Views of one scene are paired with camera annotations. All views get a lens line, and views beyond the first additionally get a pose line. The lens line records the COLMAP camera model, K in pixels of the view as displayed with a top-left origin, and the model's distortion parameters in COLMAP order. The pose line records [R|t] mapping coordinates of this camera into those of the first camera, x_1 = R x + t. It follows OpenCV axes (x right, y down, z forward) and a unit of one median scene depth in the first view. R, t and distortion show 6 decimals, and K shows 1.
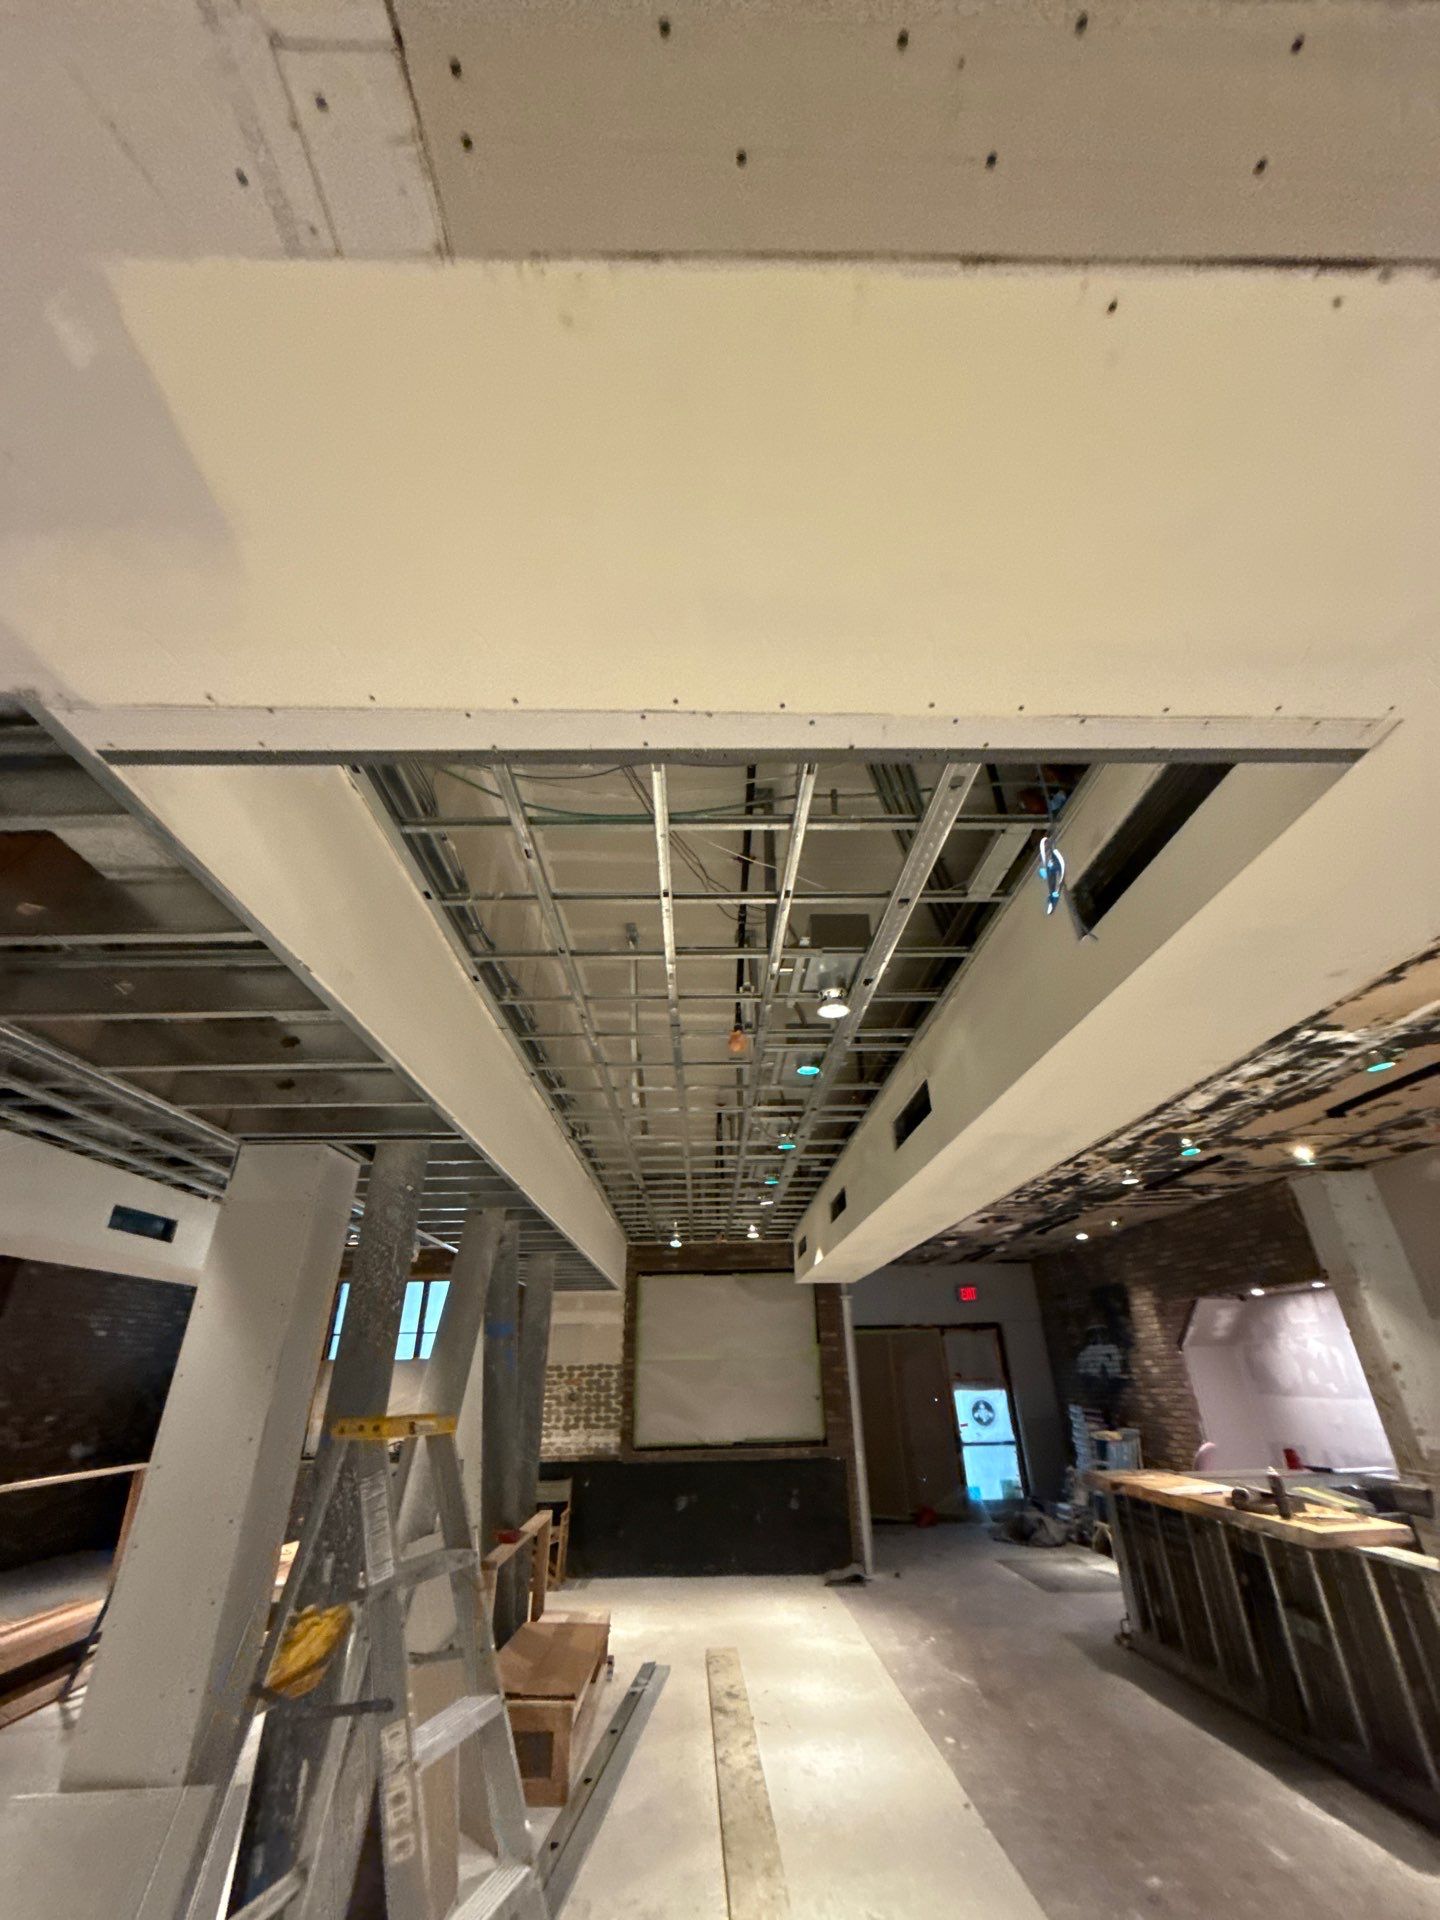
lens RADIAL K [[771.4, 0, 718.6], [0, 771.4, 963.6], [0, 0, 1]] dist [-0.001684, -0.000115]
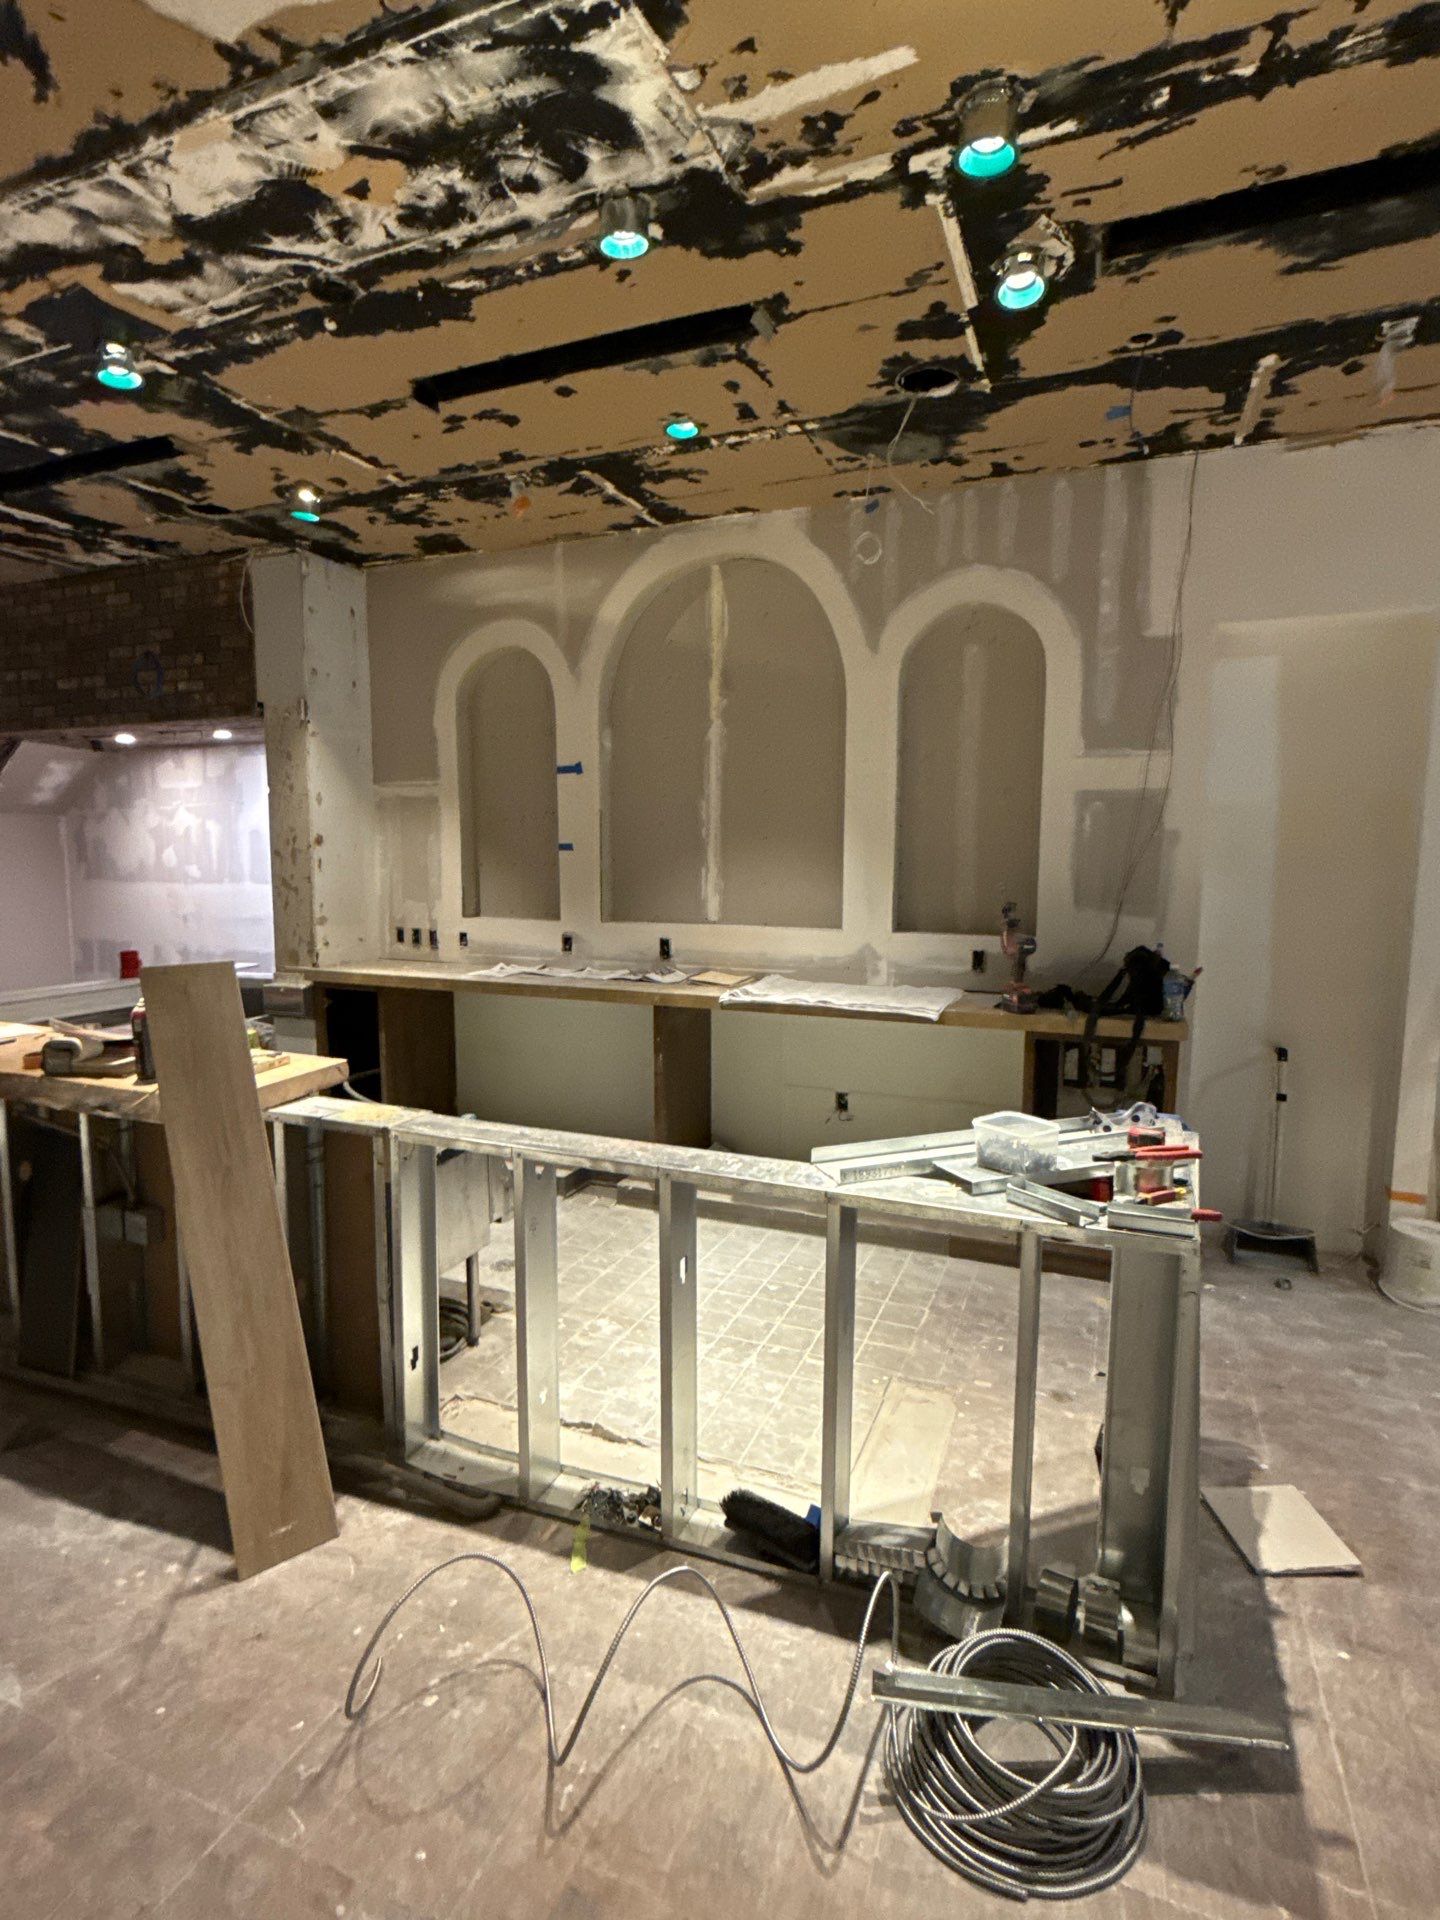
lens RADIAL K [[959.8, 0, 721.5], [0, 959.8, 957.7], [0, 0, 1]] dist [0.000751, 0.000610]
pose [[0.396215, -0.081246, 0.914556, 0.221053], [-0.438382, 0.858468, 0.266185, 0.223701], [-0.806743, -0.506392, 0.304521, 0.387867]]
